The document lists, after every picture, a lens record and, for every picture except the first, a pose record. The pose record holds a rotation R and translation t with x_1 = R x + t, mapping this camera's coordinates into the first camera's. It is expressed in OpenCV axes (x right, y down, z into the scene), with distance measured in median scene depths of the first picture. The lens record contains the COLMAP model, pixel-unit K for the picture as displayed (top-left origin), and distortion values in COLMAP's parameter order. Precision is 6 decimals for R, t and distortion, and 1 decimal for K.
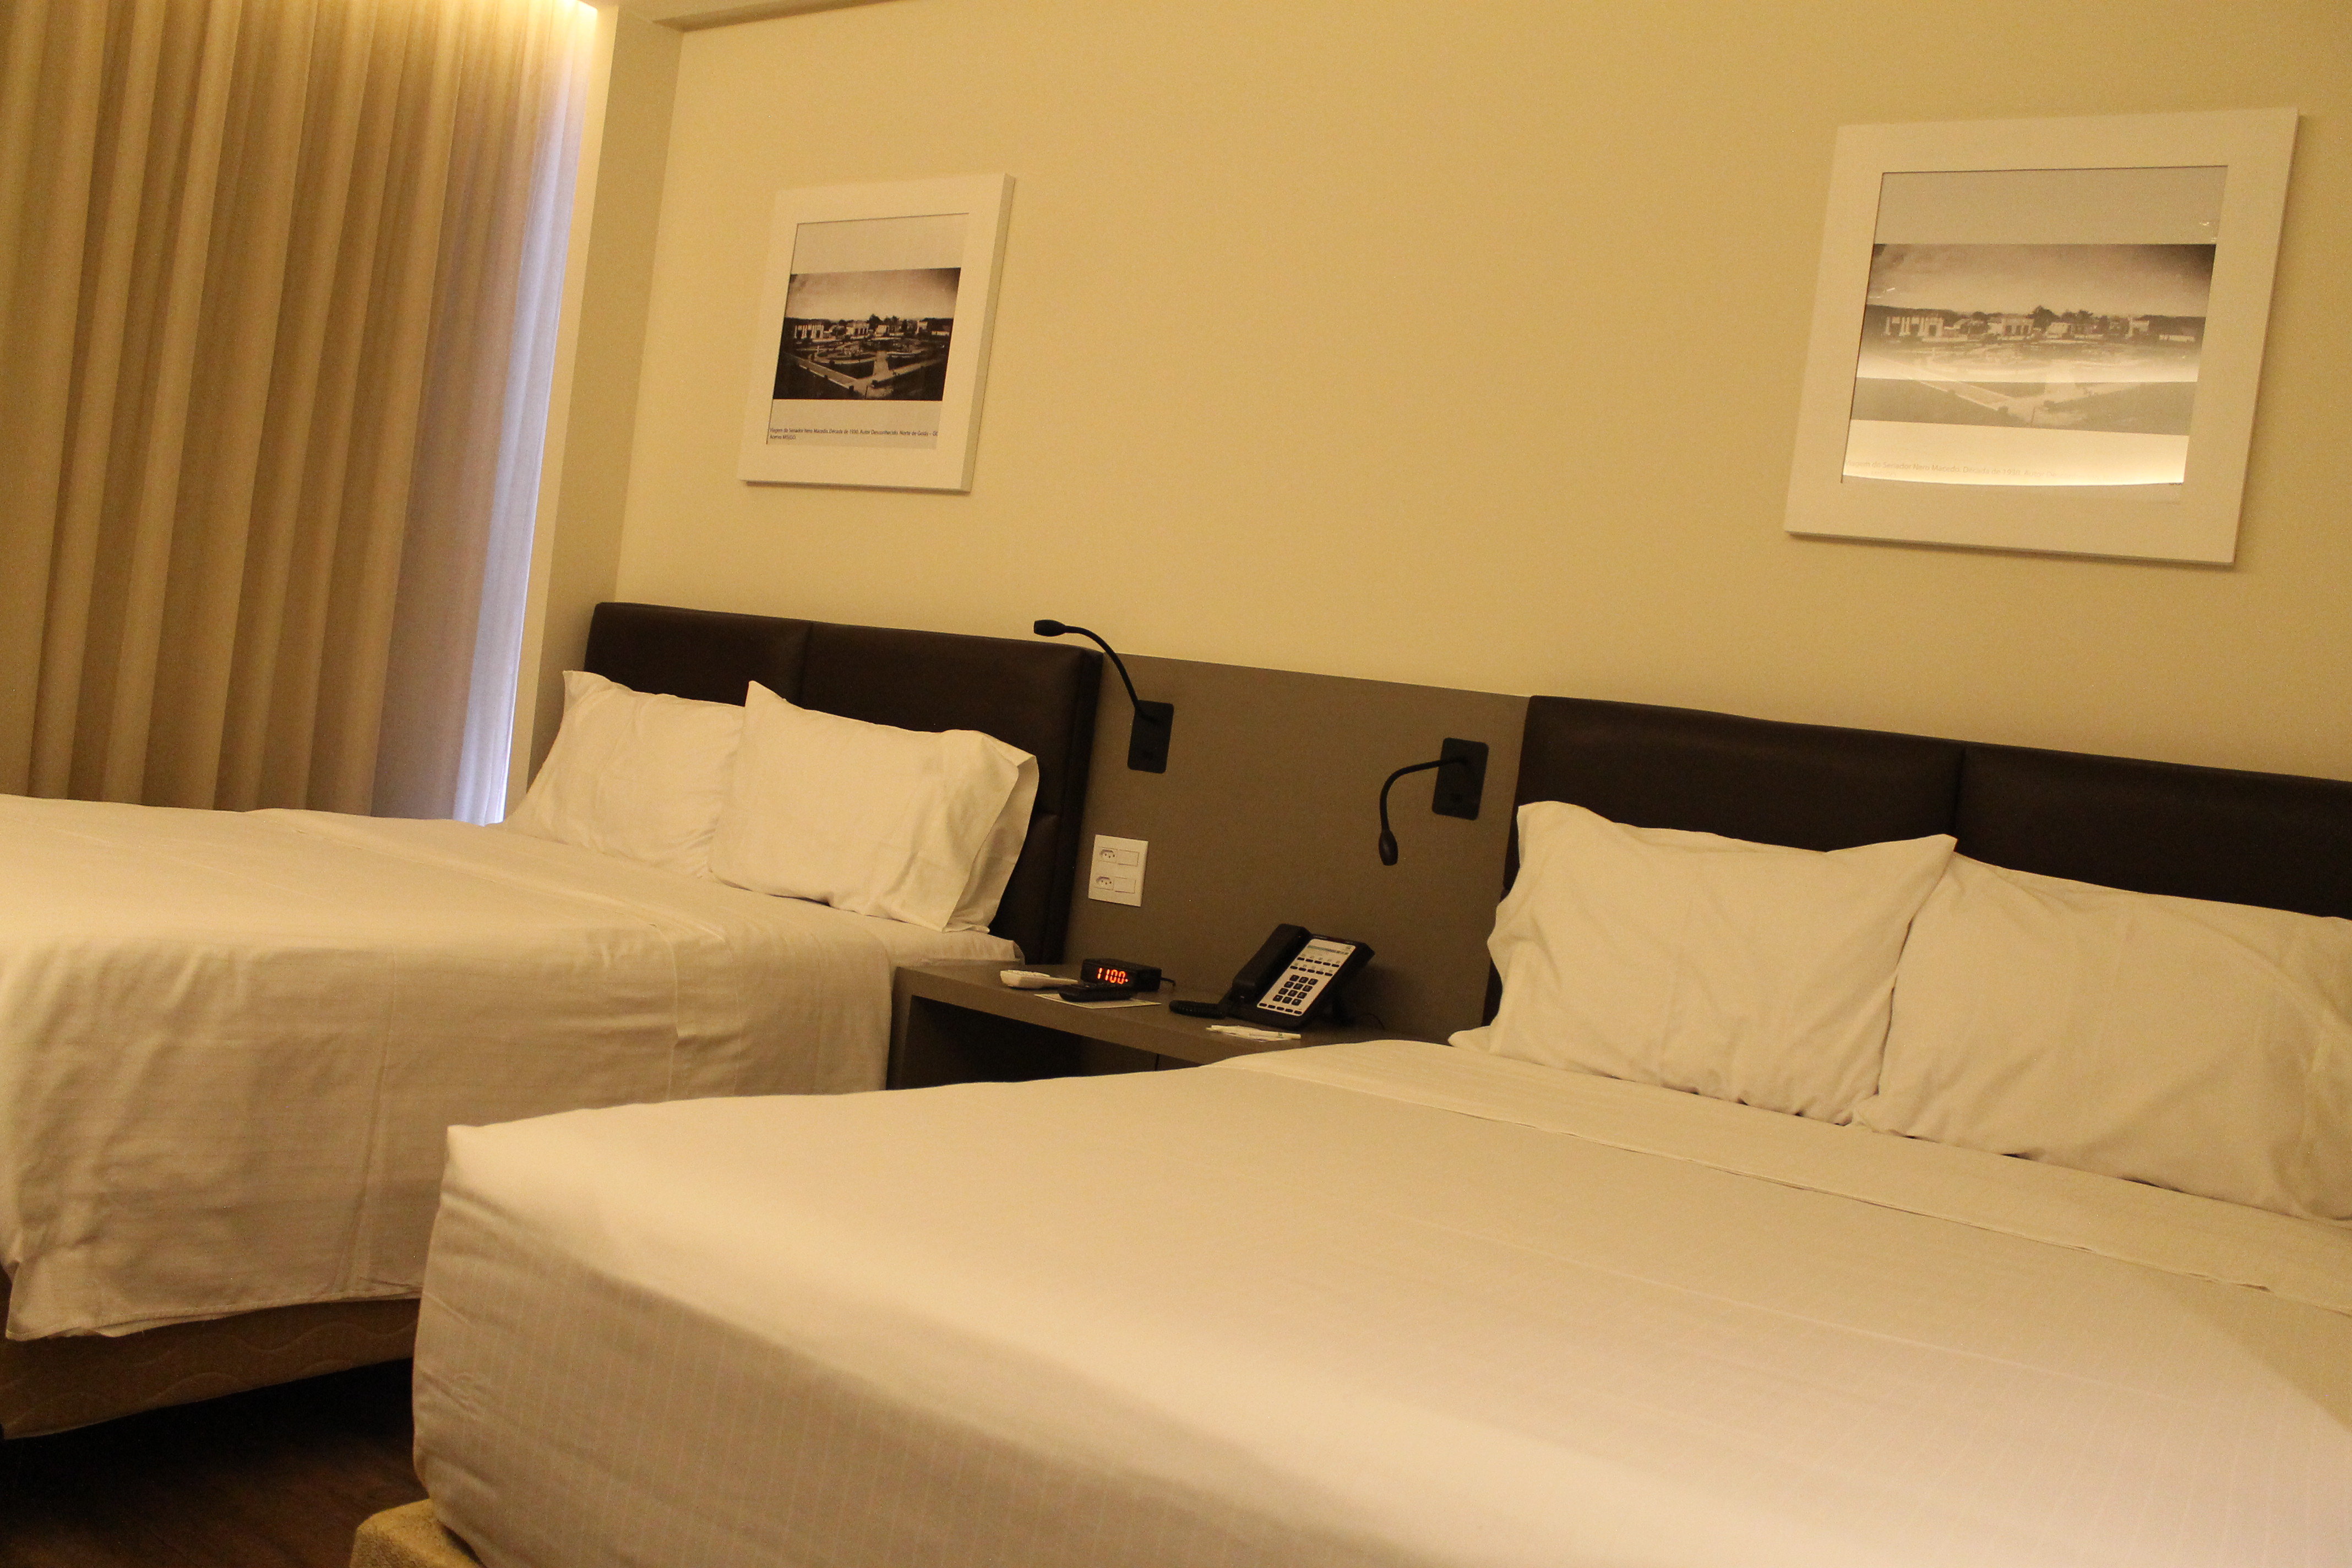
lens RADIAL K [[1938.3, 0, 1171.9], [0, 1938.3, 776.1], [0, 0, 1]] dist [-0.092263, 0.004837]
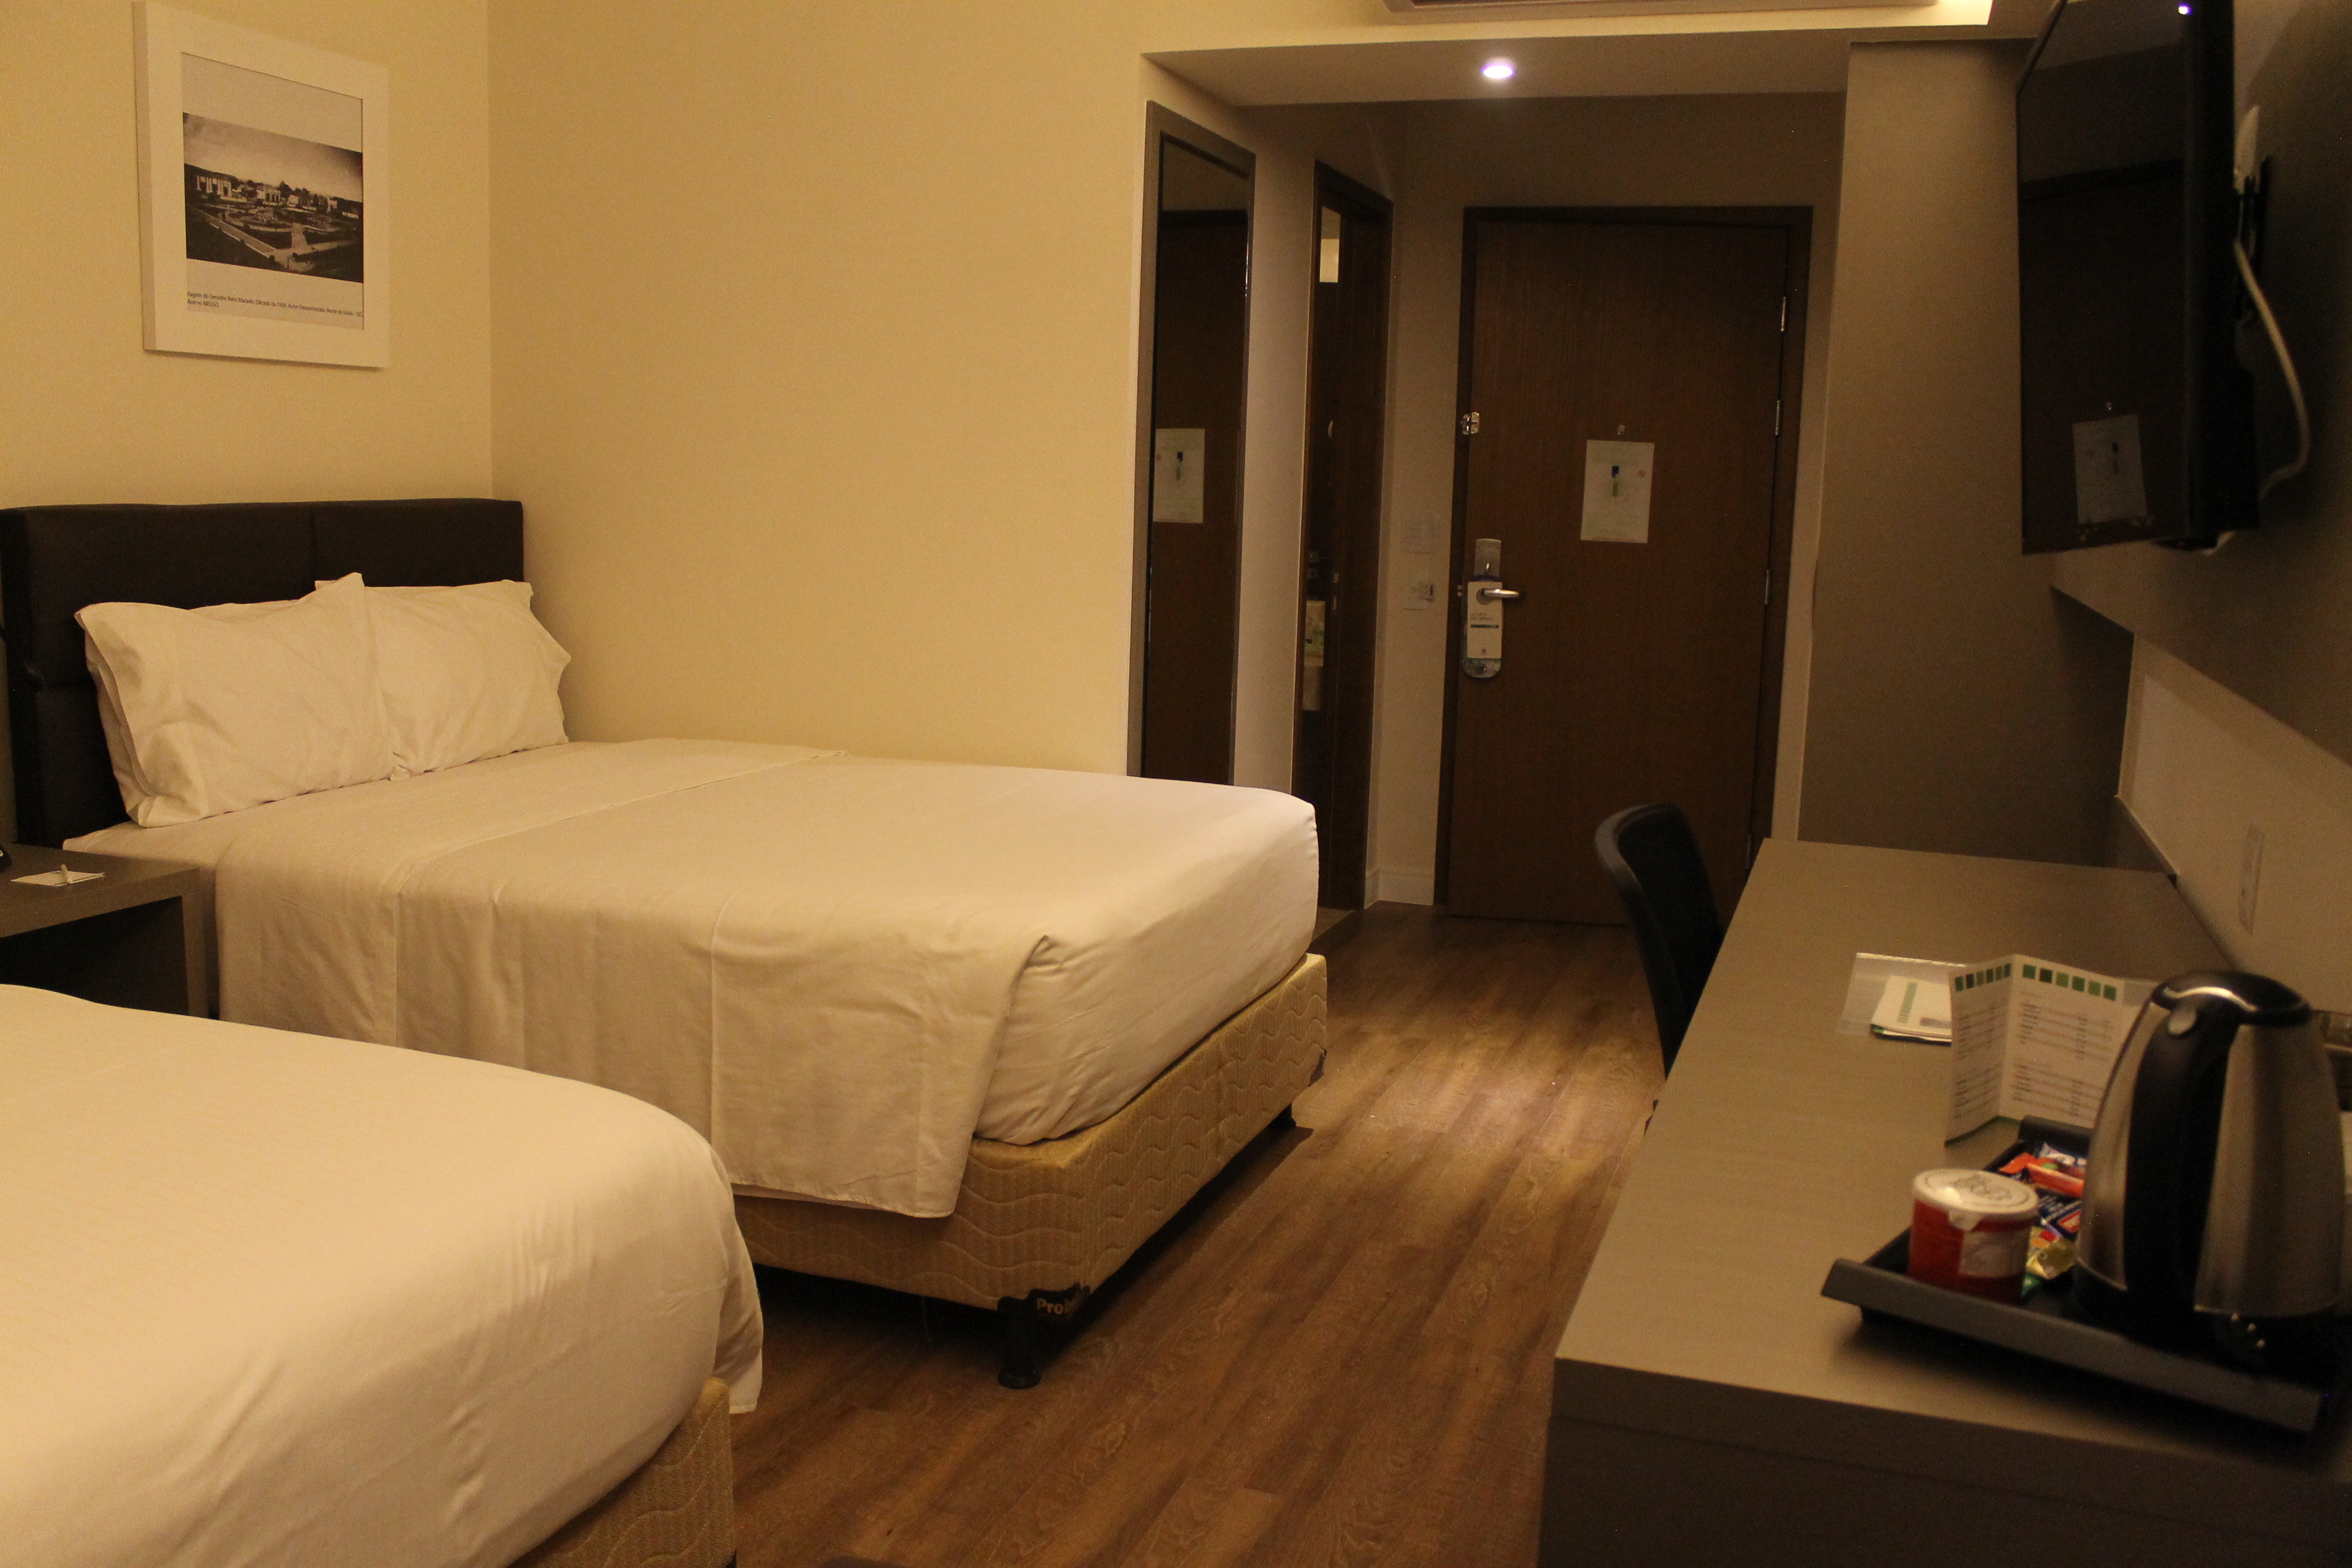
lens RADIAL K [[1938.3, 0, 1174.2], [0, 1938.3, 786.5], [0, 0, 1]] dist [-0.092263, 0.004837]
pose [[-0.233171, -0.241148, 0.942061, -1.198586], [0.022875, 0.967136, 0.253228, -0.173025], [-0.972167, 0.080596, -0.219992, 0.786923]]
